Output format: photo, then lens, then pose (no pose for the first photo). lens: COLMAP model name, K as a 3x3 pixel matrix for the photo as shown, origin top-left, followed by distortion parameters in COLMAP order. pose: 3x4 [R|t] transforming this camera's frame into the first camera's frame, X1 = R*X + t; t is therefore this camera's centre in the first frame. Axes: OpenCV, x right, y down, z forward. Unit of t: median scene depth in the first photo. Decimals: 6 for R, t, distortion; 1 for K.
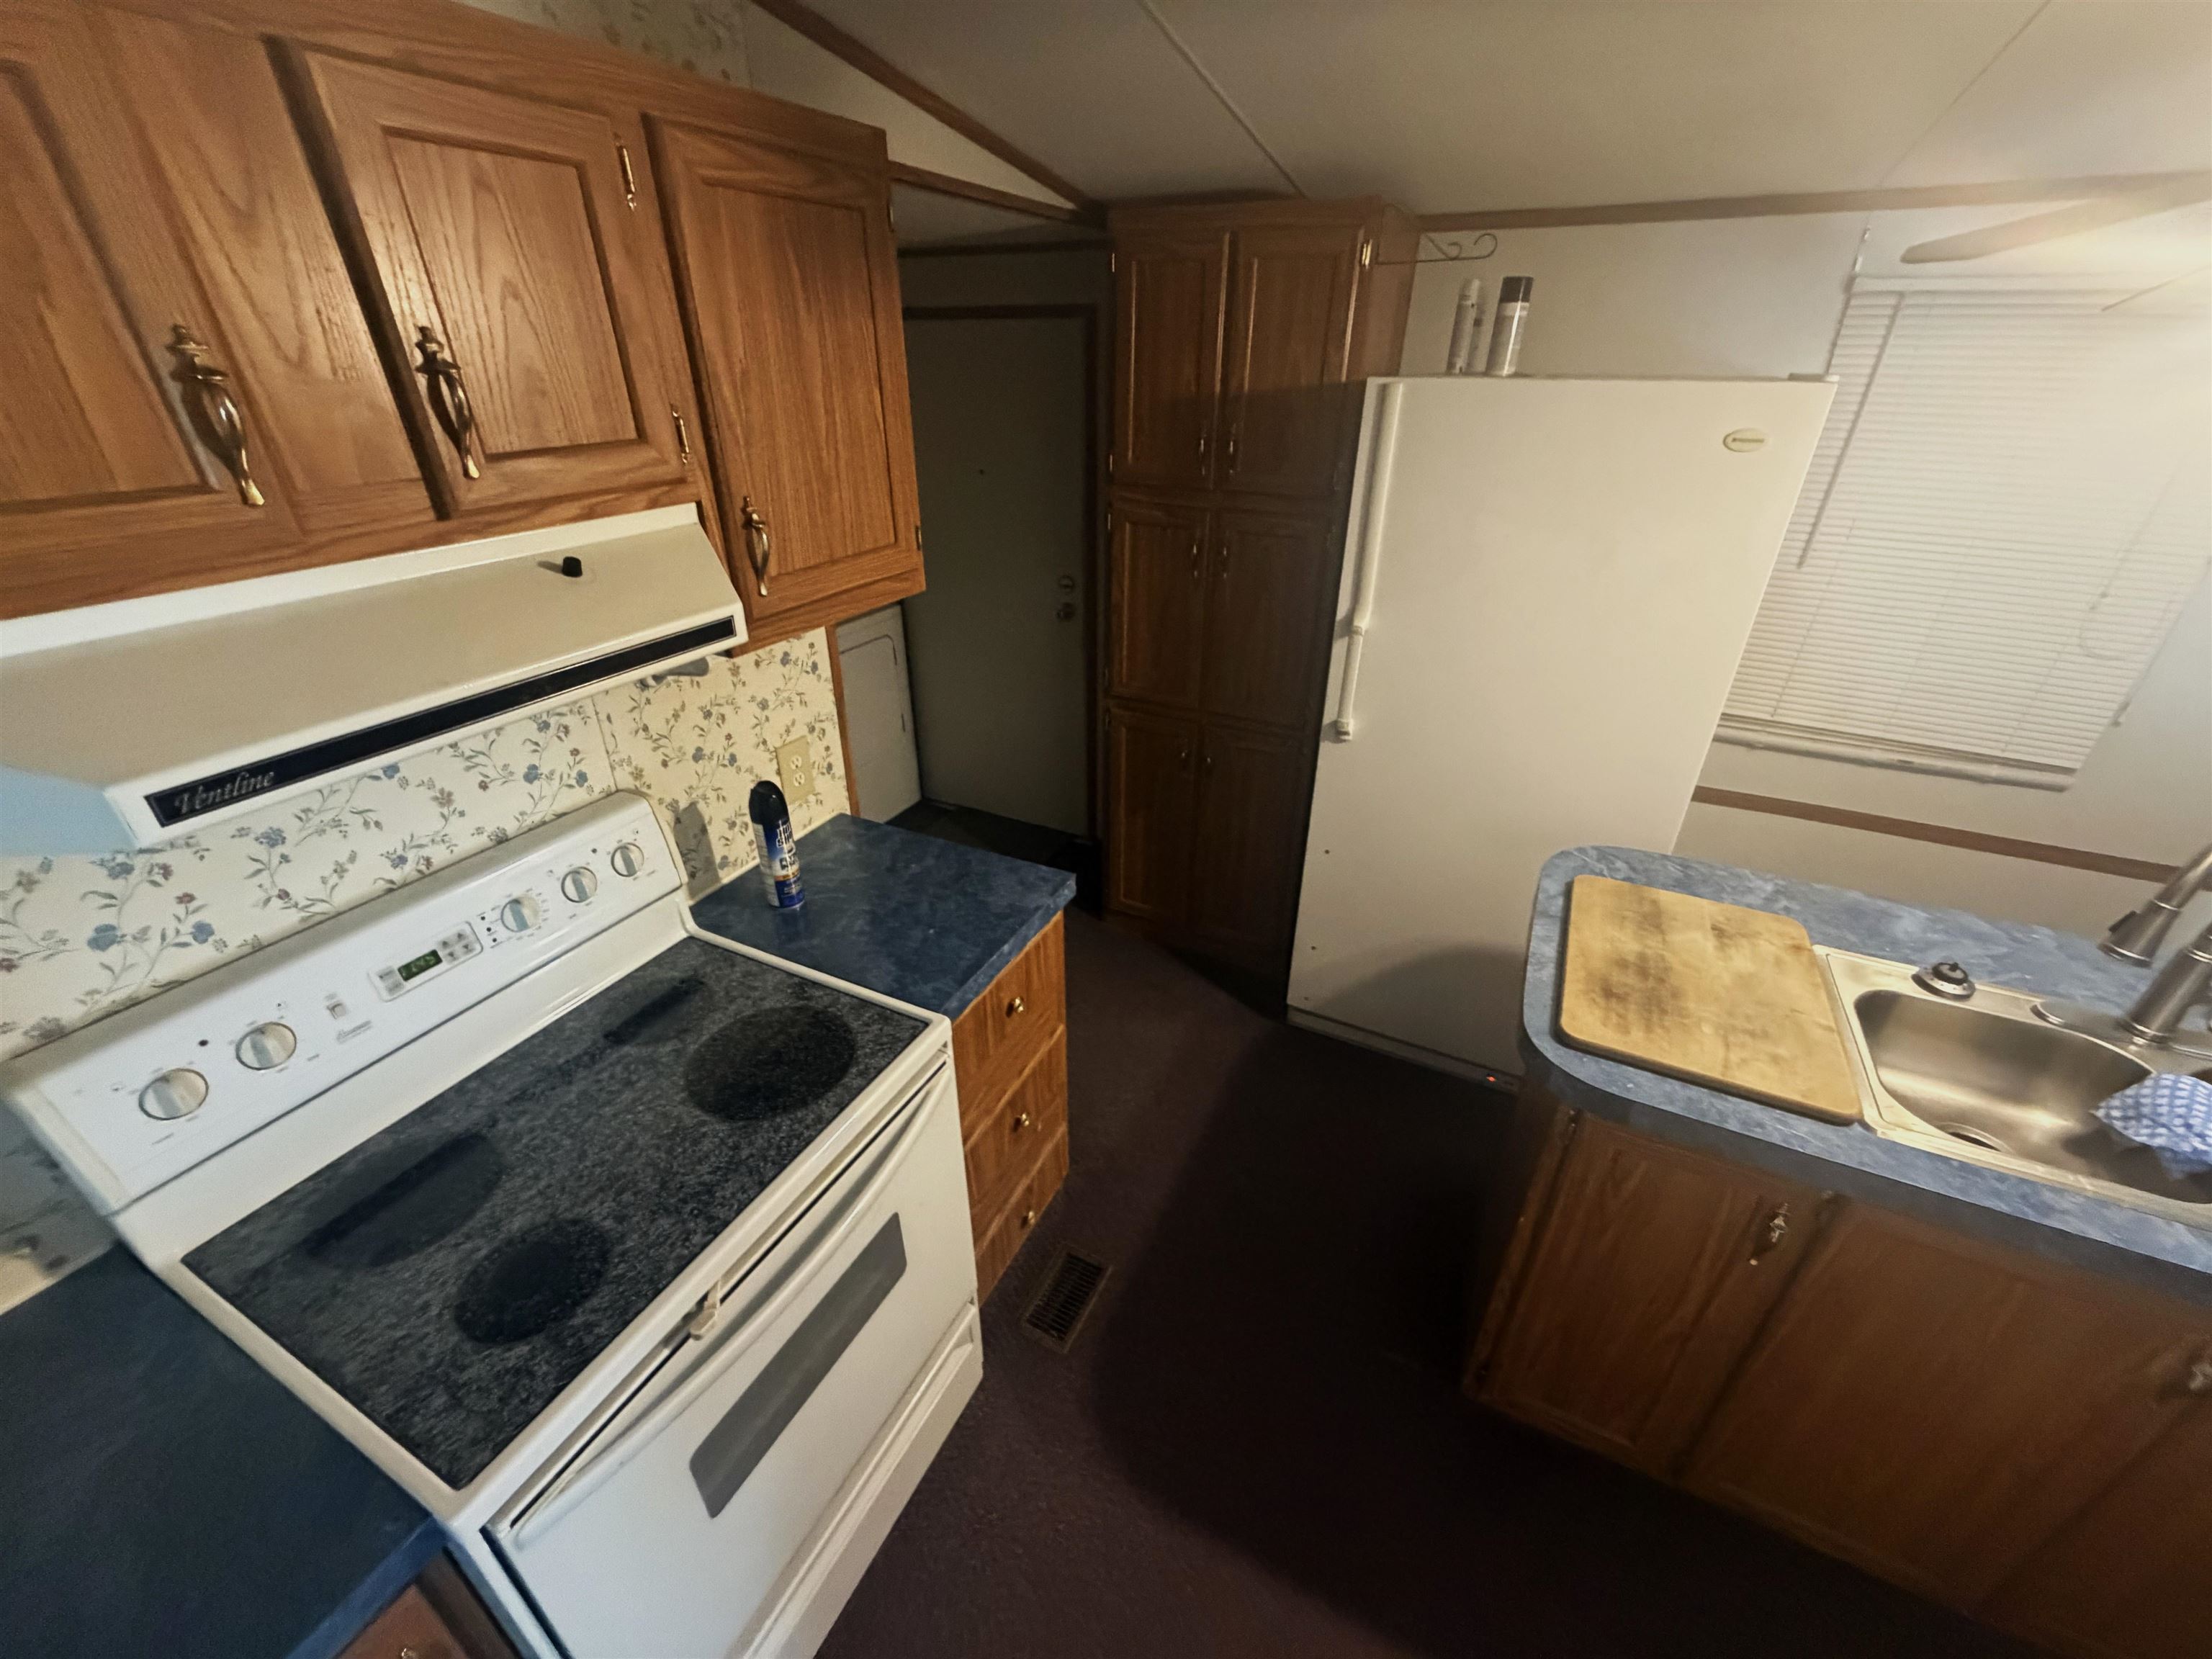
lens RADIAL K [[888.5, 0, 1102.6], [0, 888.5, 828.4], [0, 0, 1]] dist [-0.001266, 0.000181]
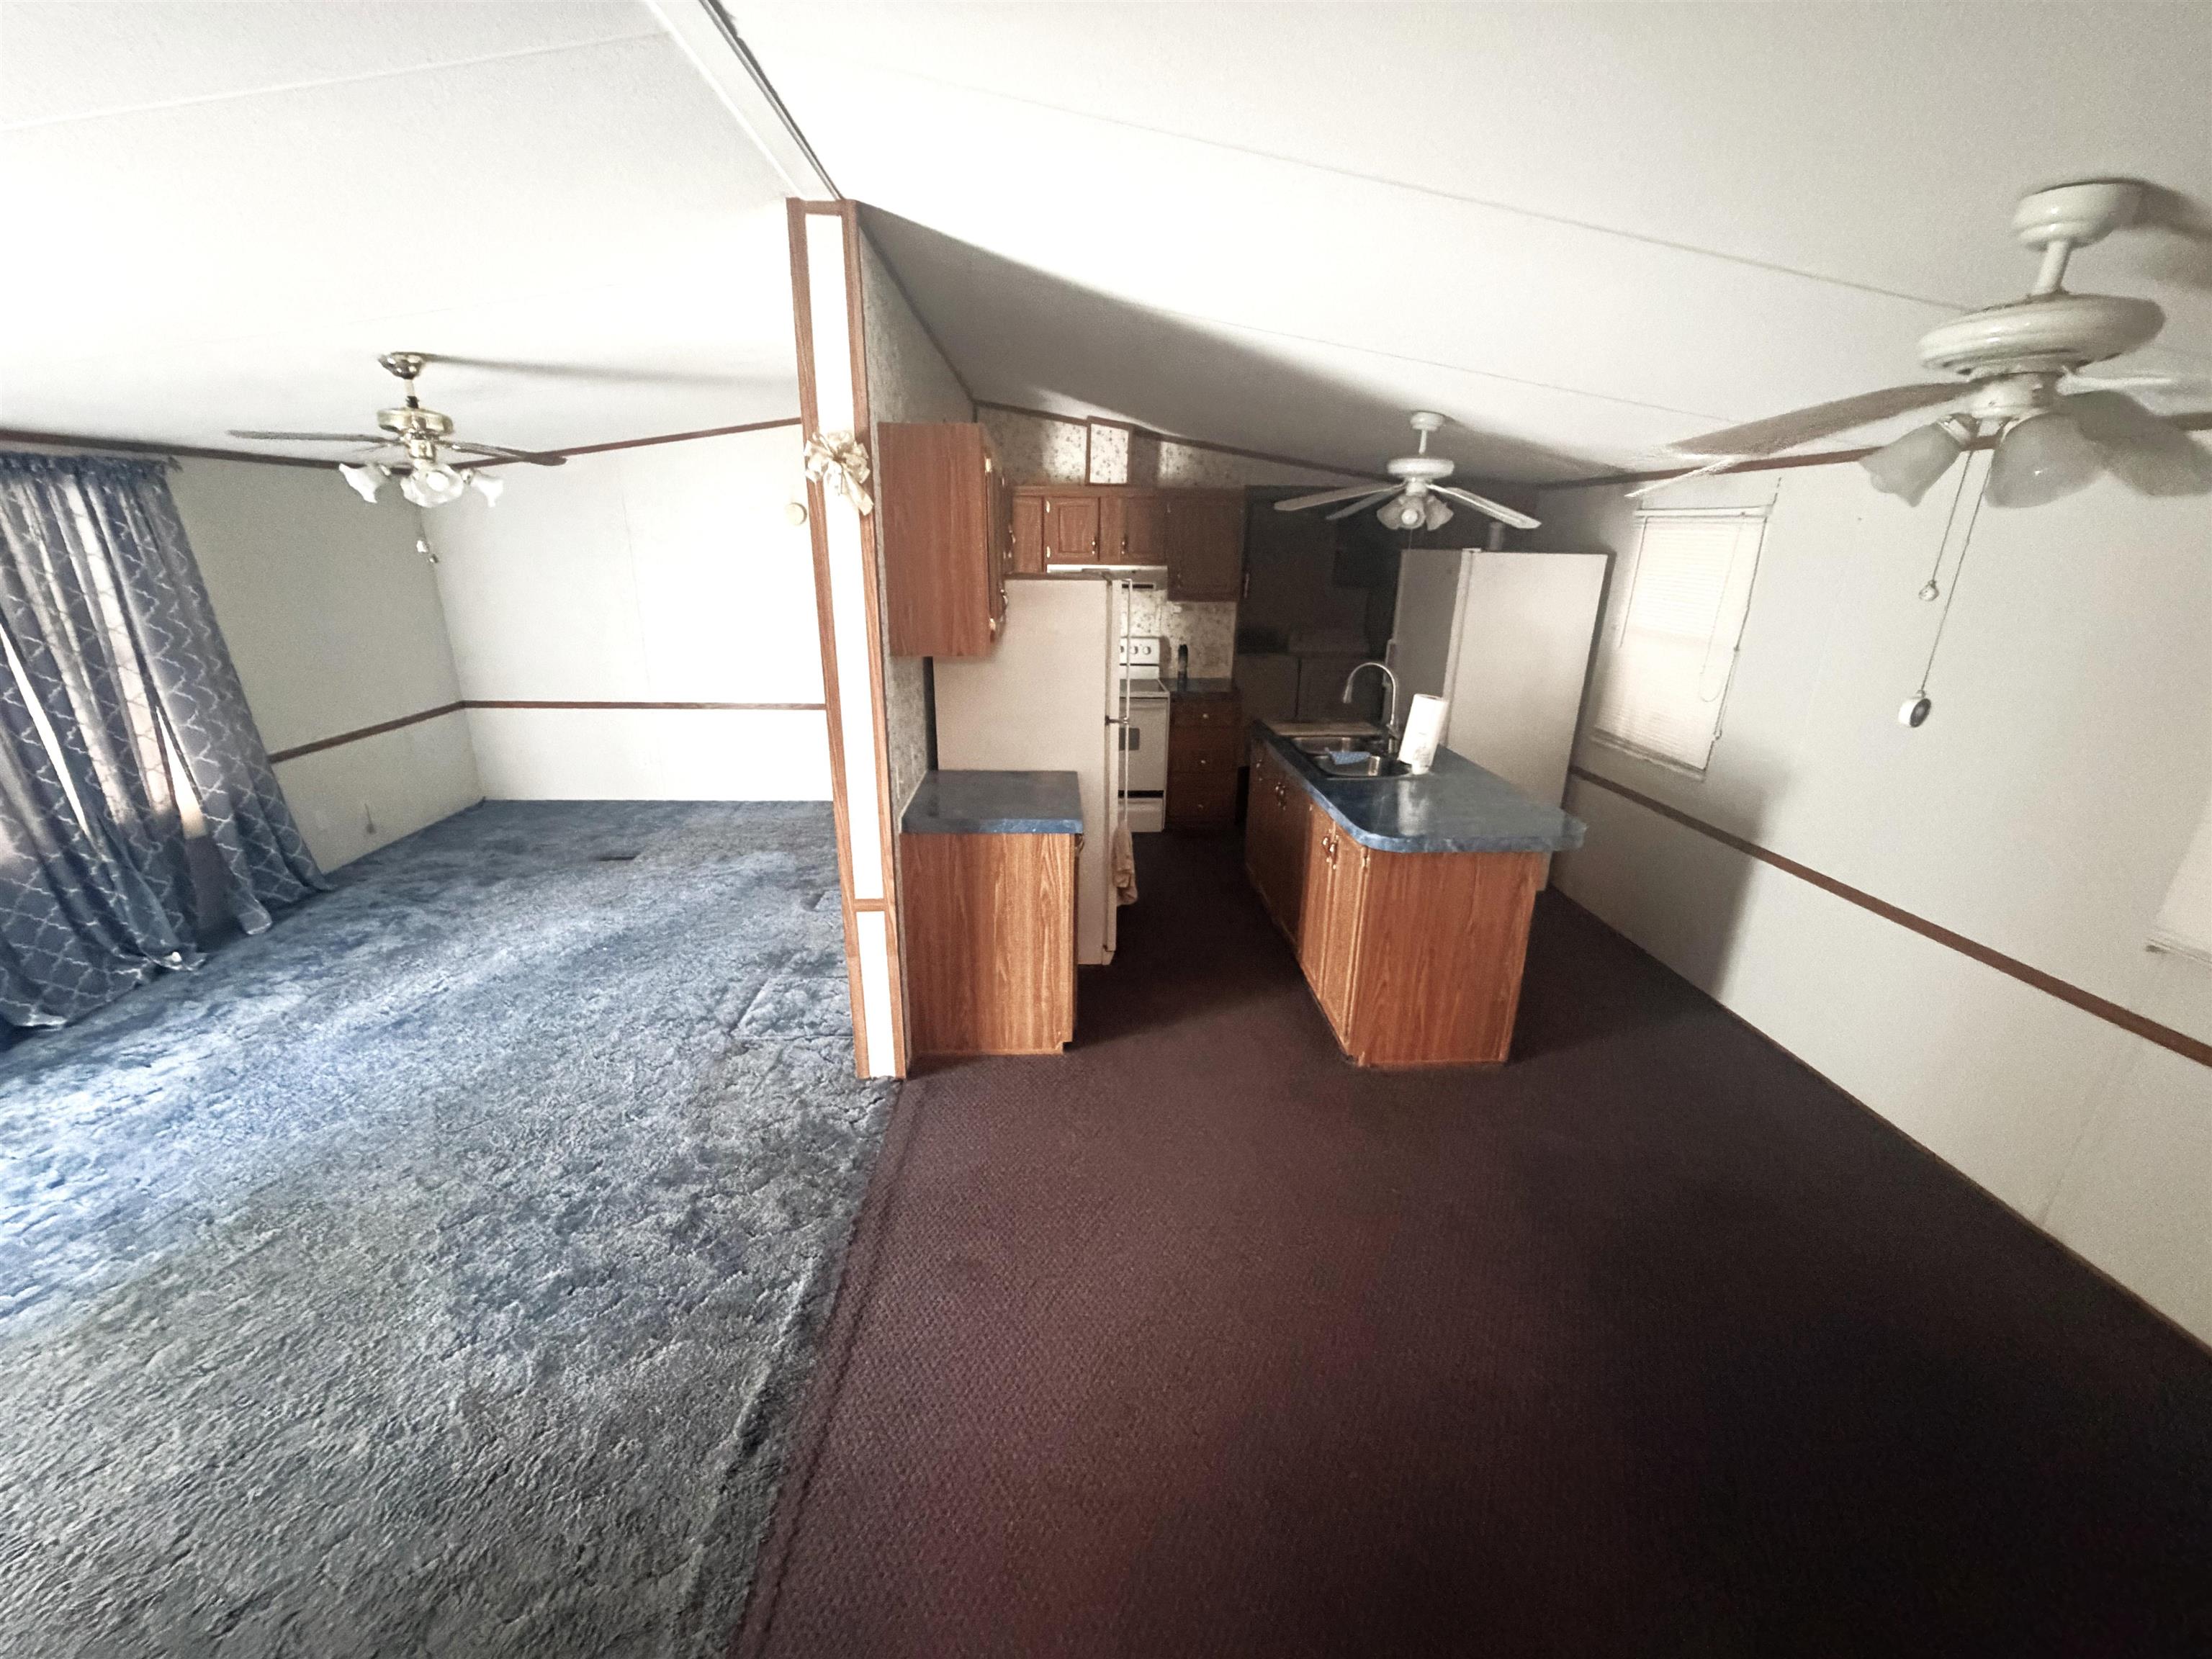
lens RADIAL K [[888.5, 0, 1106.8], [0, 888.5, 826.2], [0, 0, 1]] dist [-0.001266, 0.000181]
pose [[0.500541, 0.276151, -0.820487, 2.835406], [-0.426060, 0.903614, 0.044210, 0.637148], [0.753612, 0.327447, 0.569953, -1.168677]]
